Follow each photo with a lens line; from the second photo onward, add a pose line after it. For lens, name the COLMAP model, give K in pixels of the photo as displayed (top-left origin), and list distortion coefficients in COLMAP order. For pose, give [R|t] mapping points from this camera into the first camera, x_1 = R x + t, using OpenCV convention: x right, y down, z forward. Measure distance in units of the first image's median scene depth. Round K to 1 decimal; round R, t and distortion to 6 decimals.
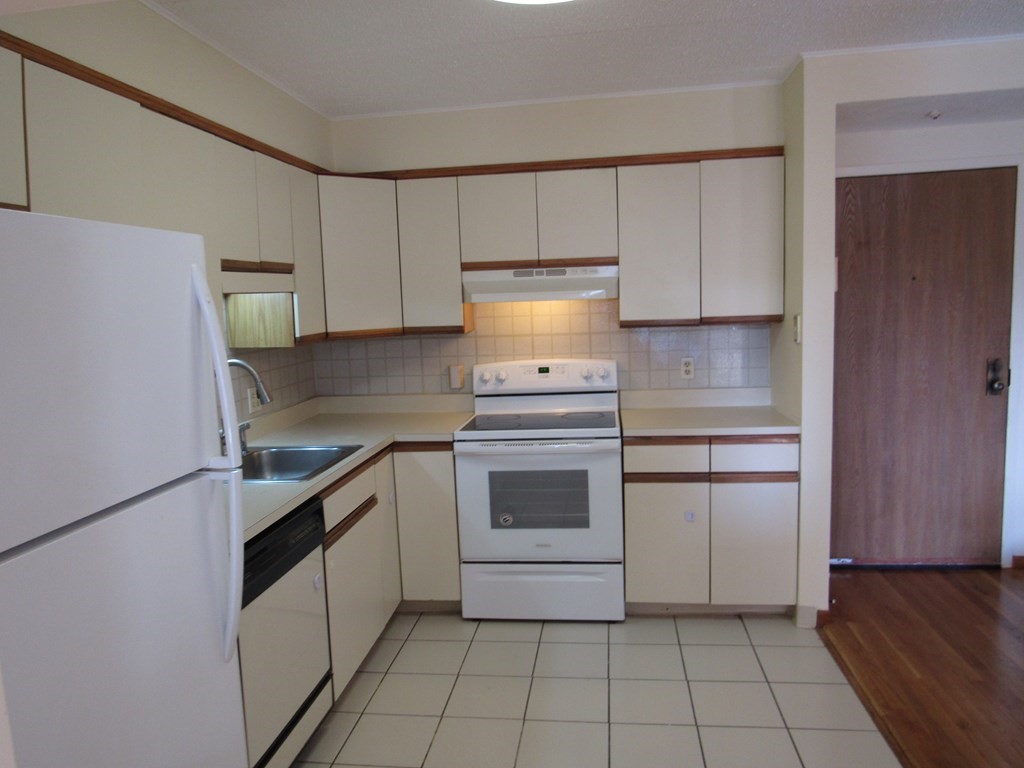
lens RADIAL K [[735.0, 0, 510.7], [0, 735.0, 380.6], [0, 0, 1]] dist [-0.024824, 0.020923]
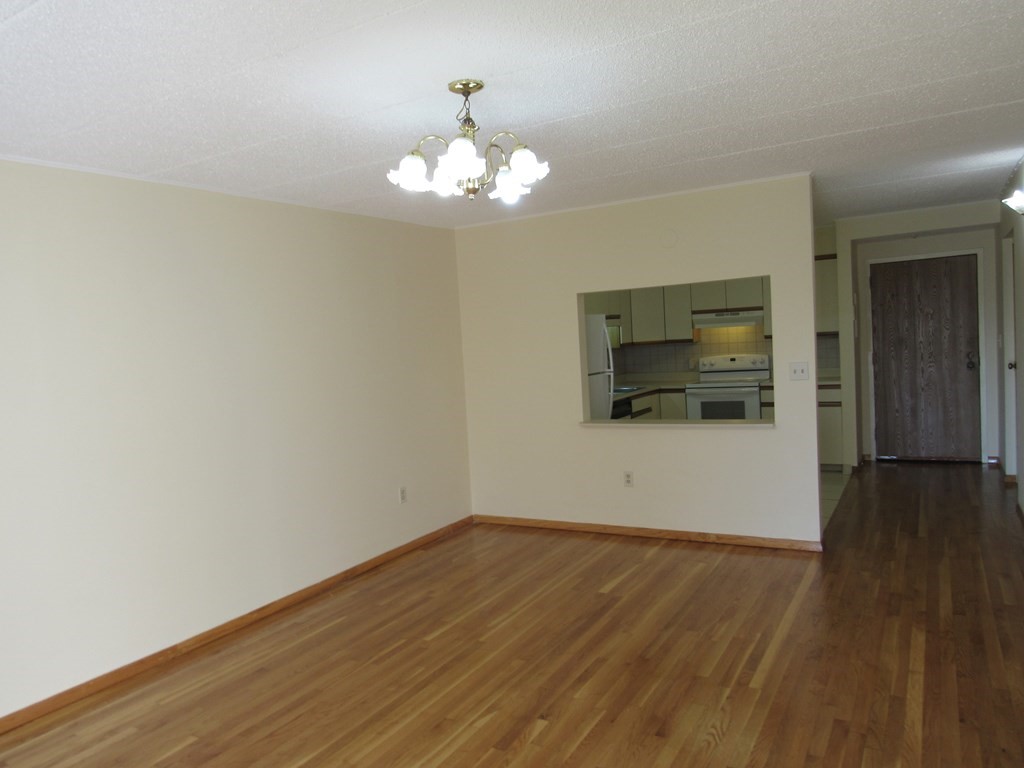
lens RADIAL K [[735.0, 0, 520.8], [0, 735.0, 380.8], [0, 0, 1]] dist [-0.024824, 0.020923]
pose [[0.927786, 0.005938, -0.373065, 0.294244], [-0.019313, 0.999297, -0.032124, 0.138817], [0.372612, 0.037009, 0.927249, -1.299371]]
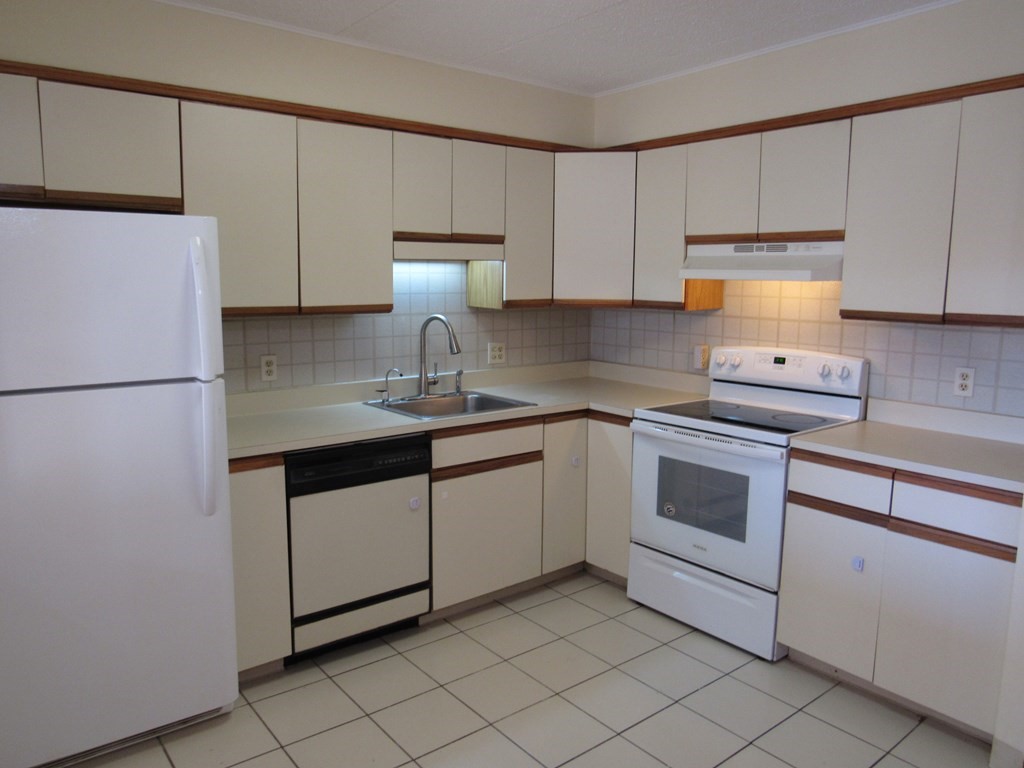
lens RADIAL K [[735.0, 0, 506.5], [0, 735.0, 382.1], [0, 0, 1]] dist [-0.024824, 0.020923]
pose [[0.720643, 0.143412, -0.678311, 0.448874], [-0.114370, 0.989559, 0.087709, -0.031382], [0.683807, 0.014372, 0.729521, 0.160525]]
